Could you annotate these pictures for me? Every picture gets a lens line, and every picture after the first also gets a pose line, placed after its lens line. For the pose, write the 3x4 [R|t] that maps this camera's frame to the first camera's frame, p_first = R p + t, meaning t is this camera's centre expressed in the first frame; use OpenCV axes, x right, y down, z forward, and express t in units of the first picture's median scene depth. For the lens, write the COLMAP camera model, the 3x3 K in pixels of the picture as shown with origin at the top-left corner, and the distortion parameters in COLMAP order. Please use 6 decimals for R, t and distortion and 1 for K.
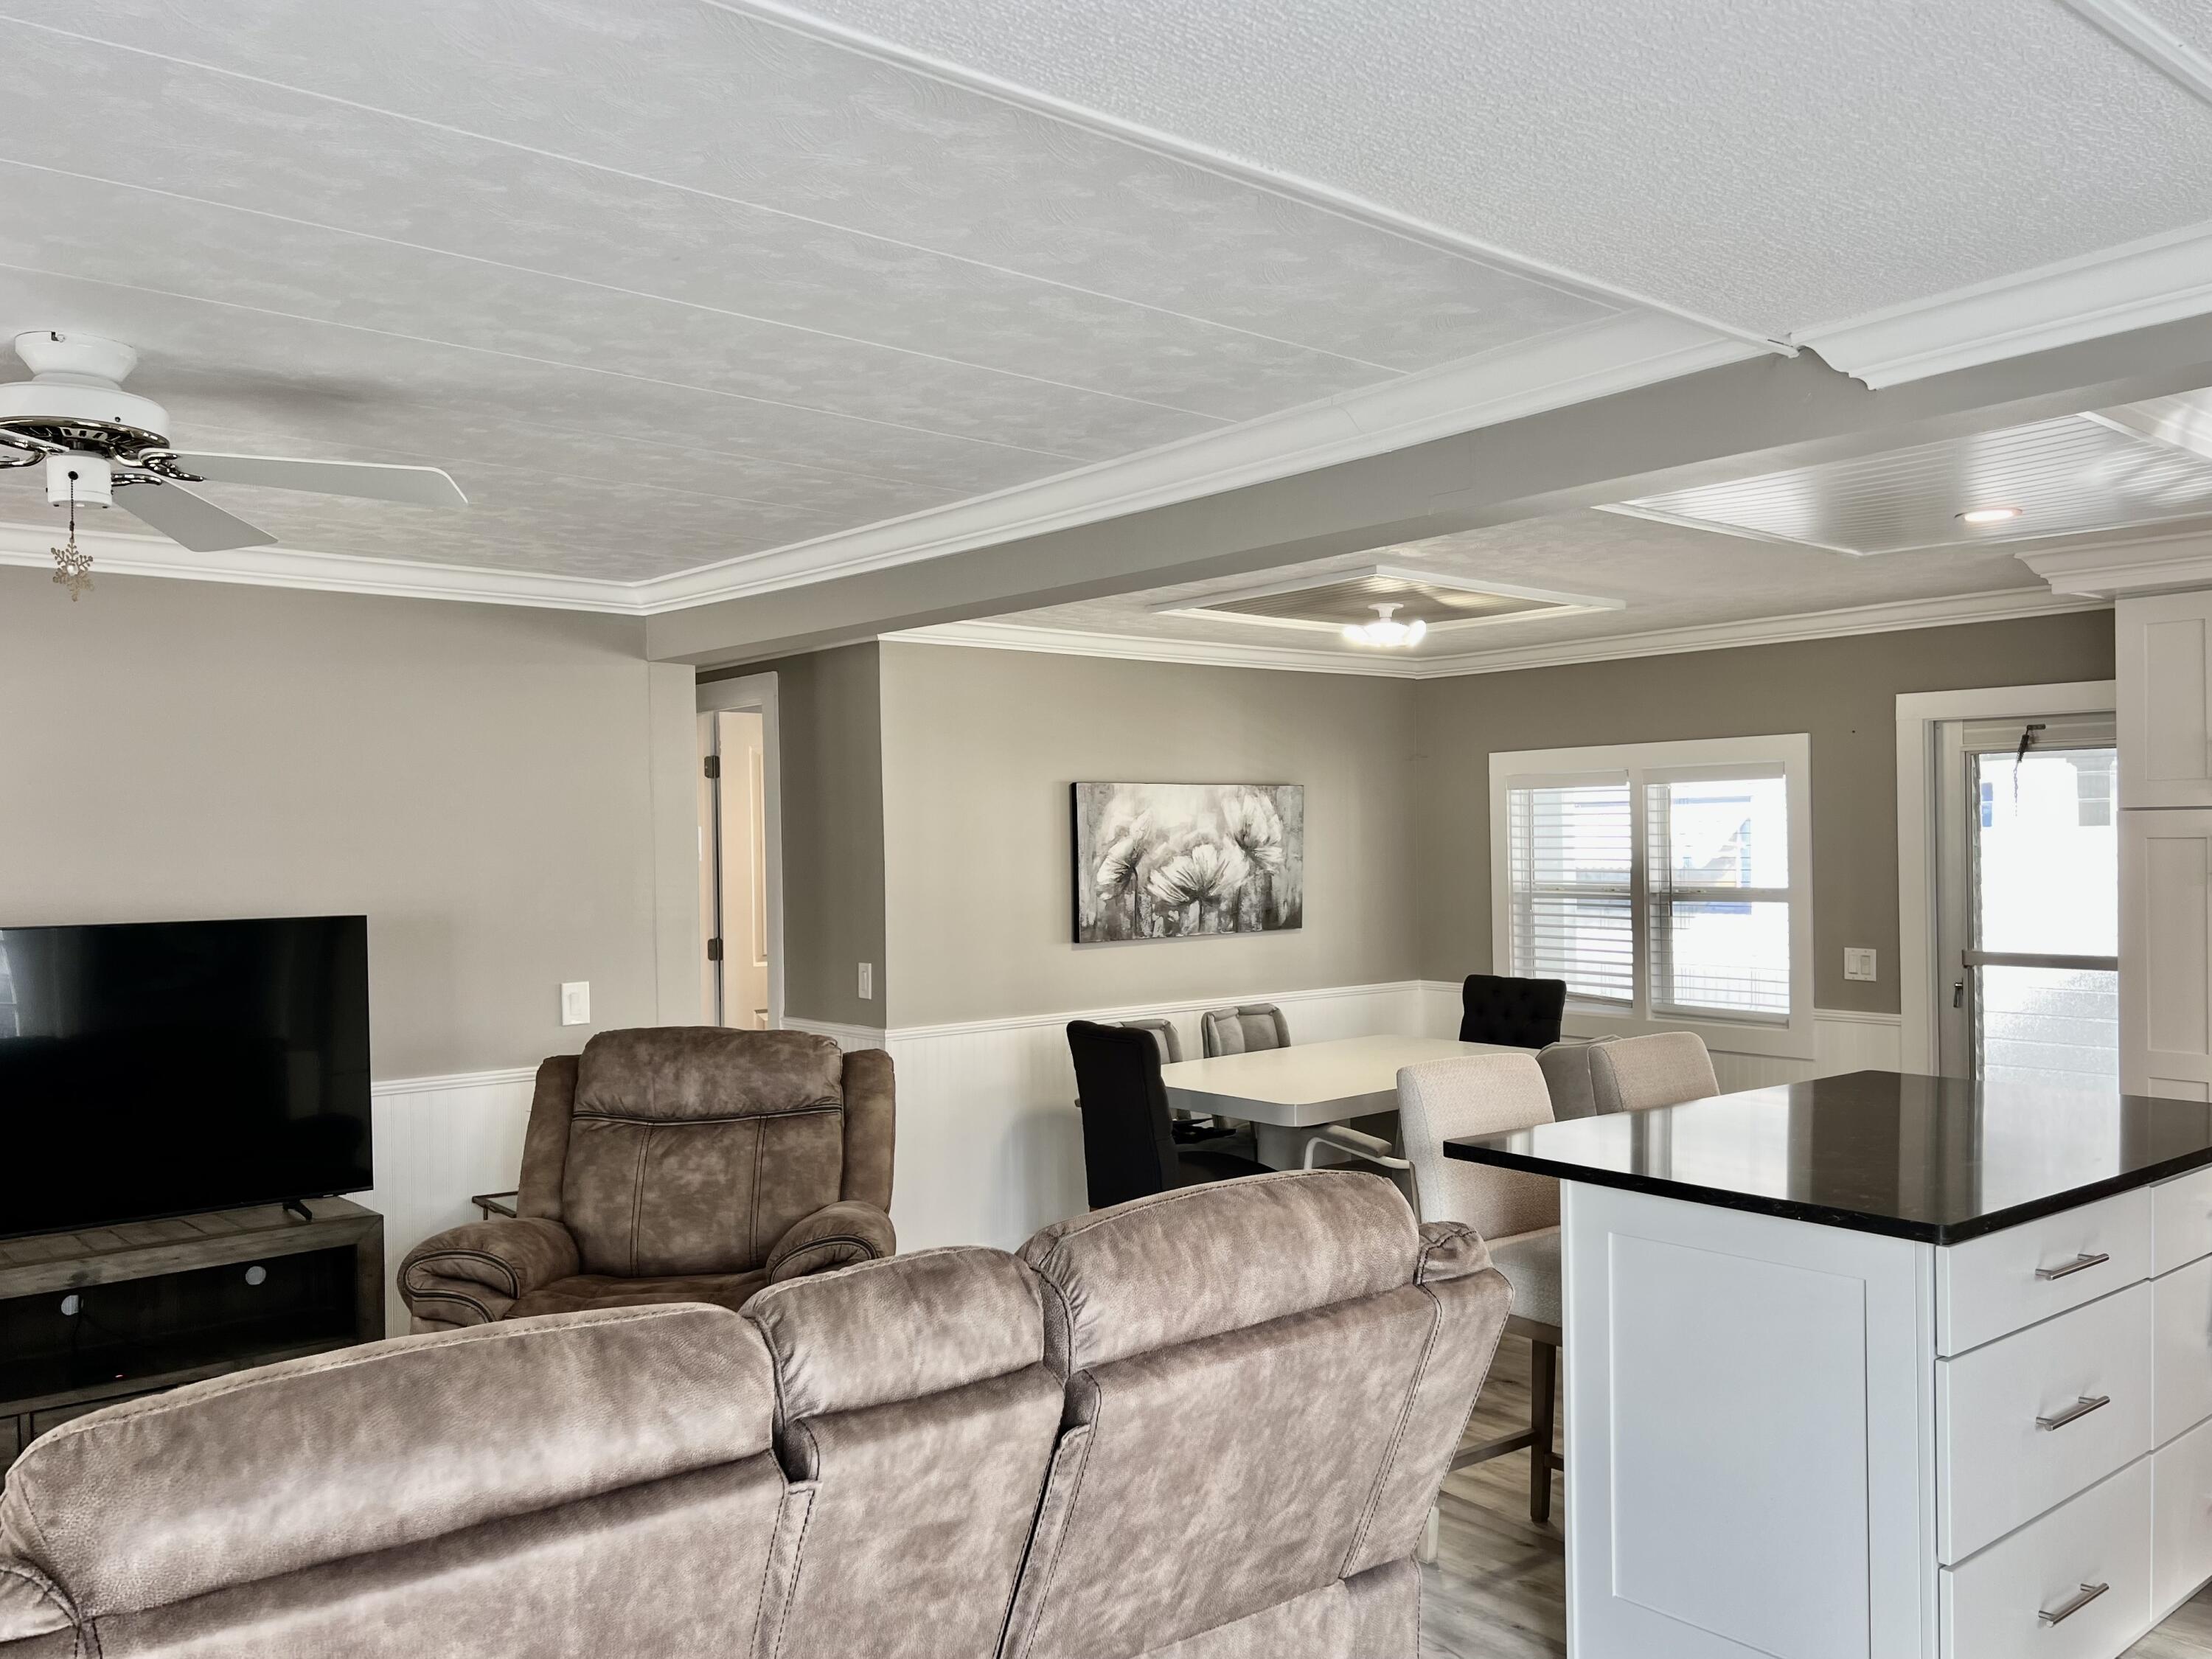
lens RADIAL K [[1641.3, 0, 1108.1], [0, 1641.3, 833.6], [0, 0, 1]] dist [0.048199, -0.037136]
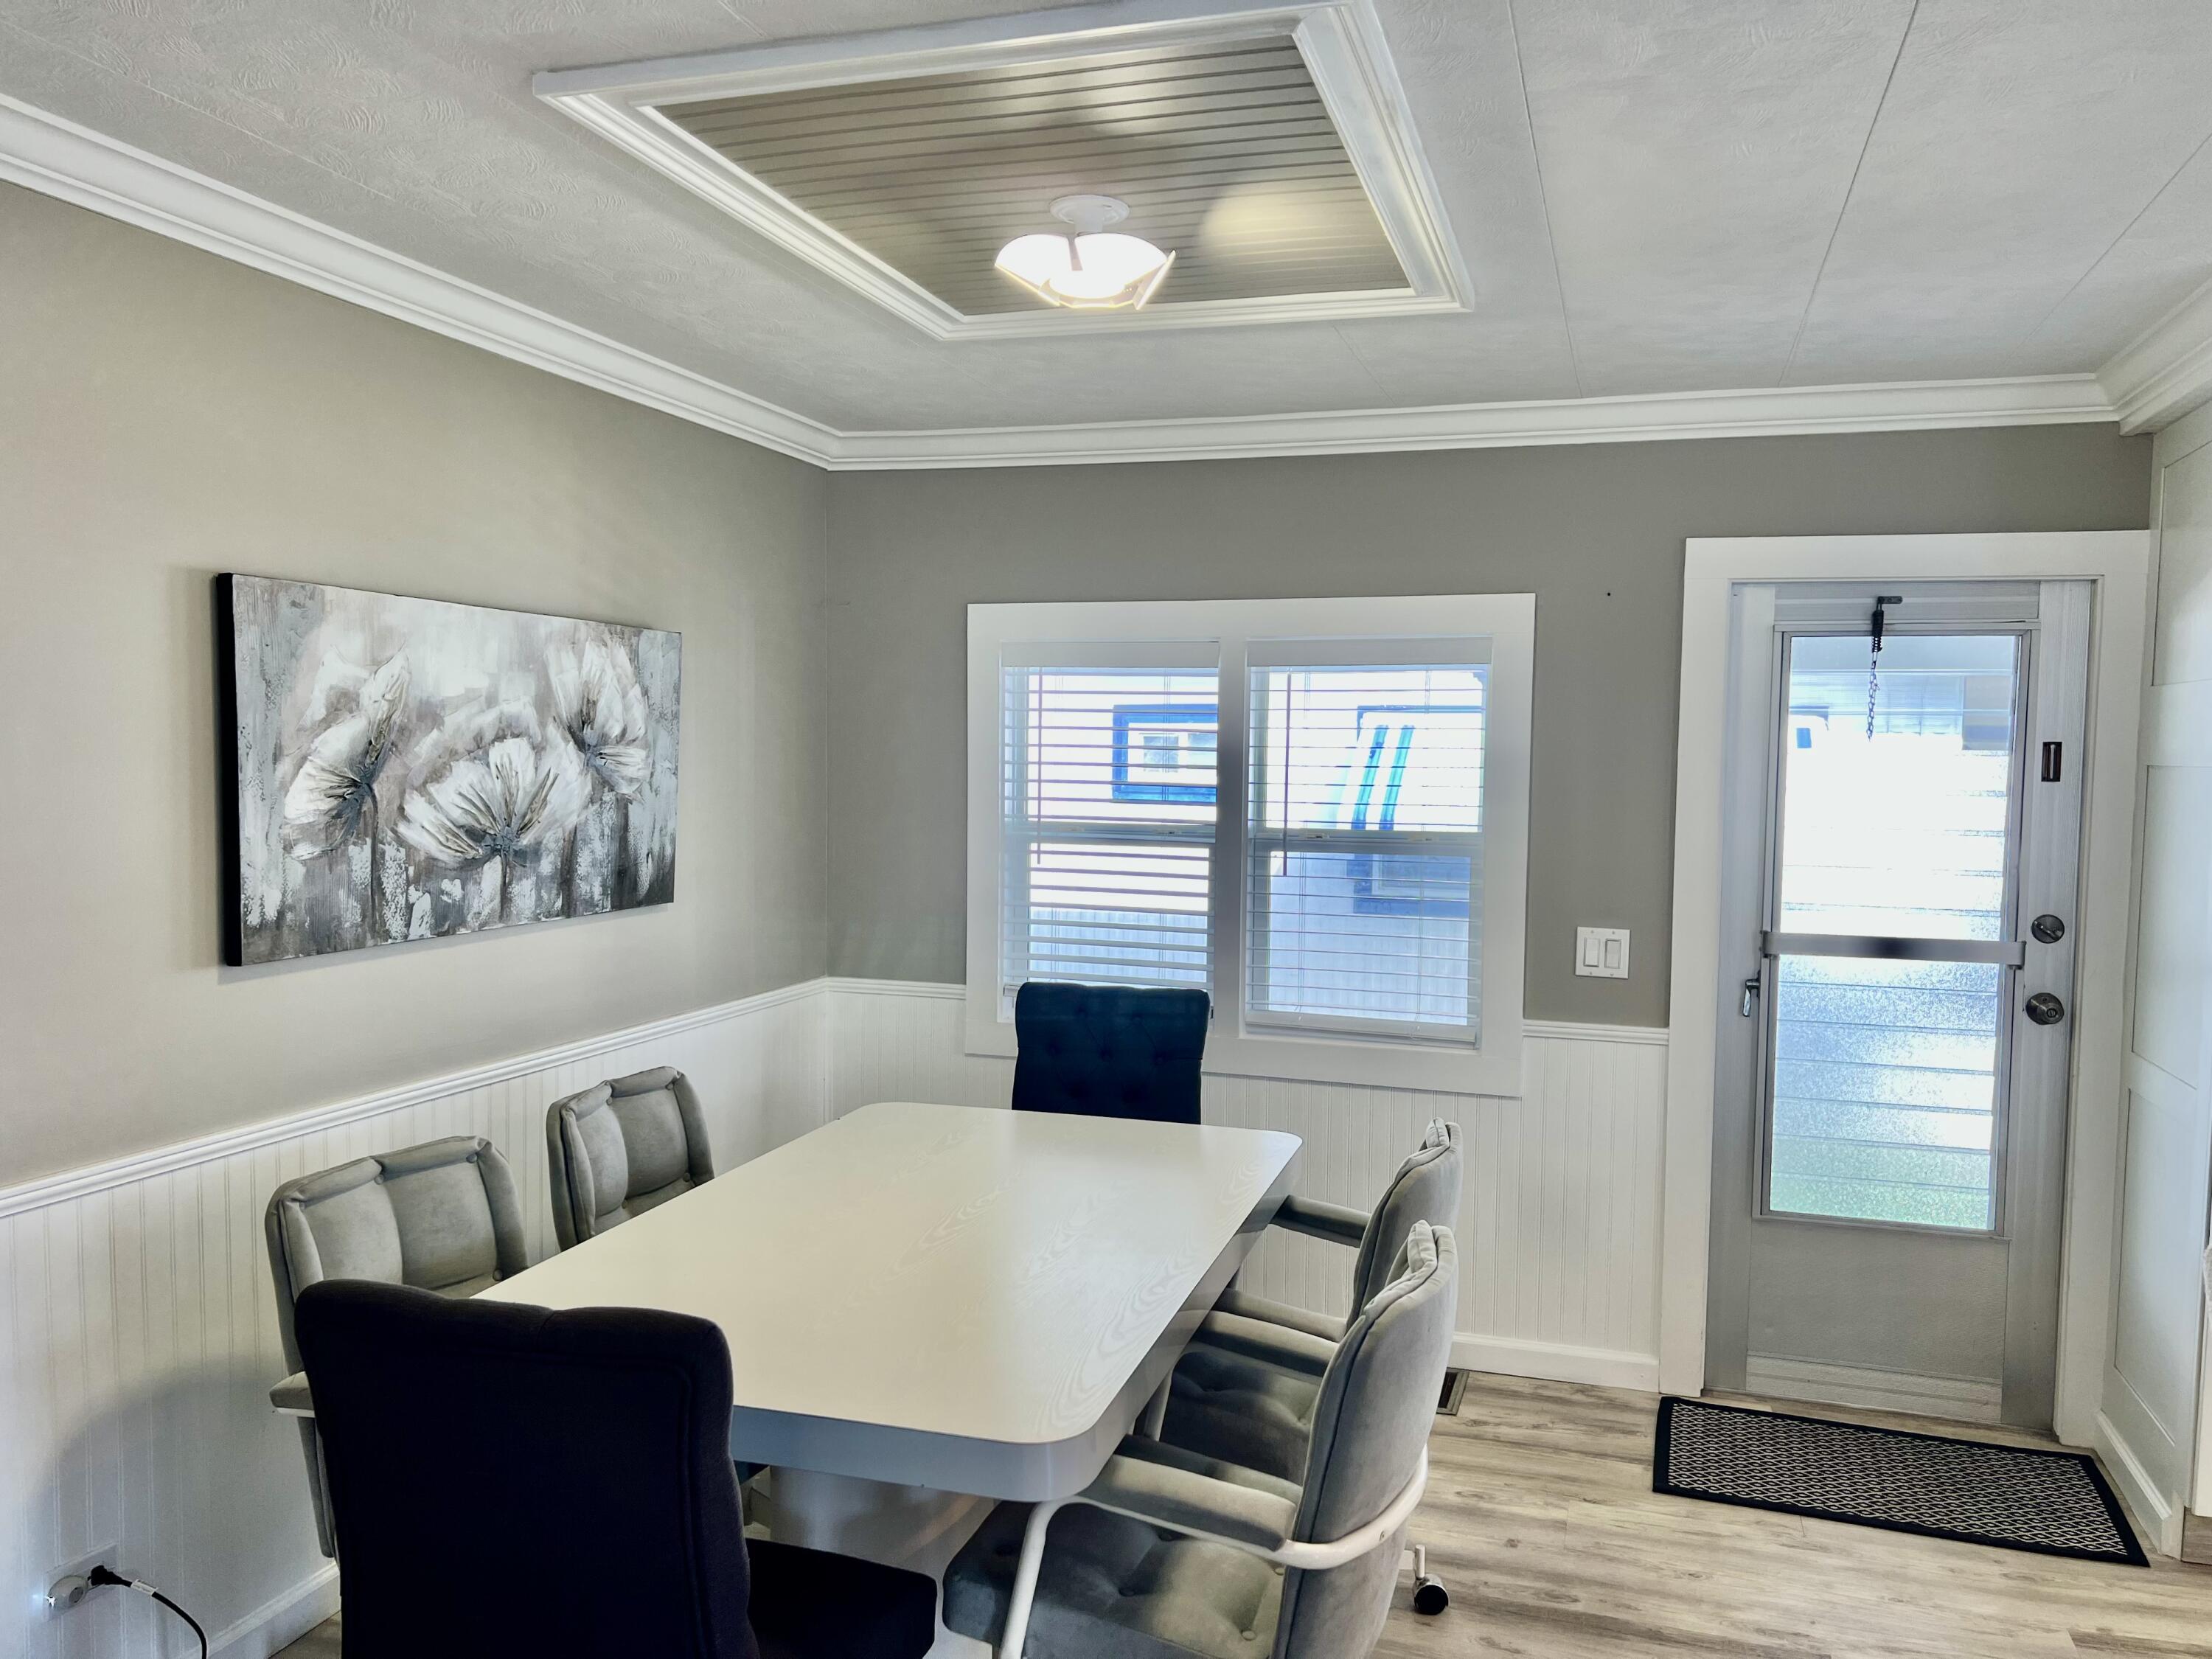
lens RADIAL K [[1641.3, 0, 1100.8], [0, 1641.3, 843.7], [0, 0, 1]] dist [0.048199, -0.037136]
pose [[0.832333, -0.003032, 0.554268, -0.065360], [-0.029849, 0.998289, 0.050284, 0.008165], [-0.553472, -0.058397, 0.830818, 0.509763]]
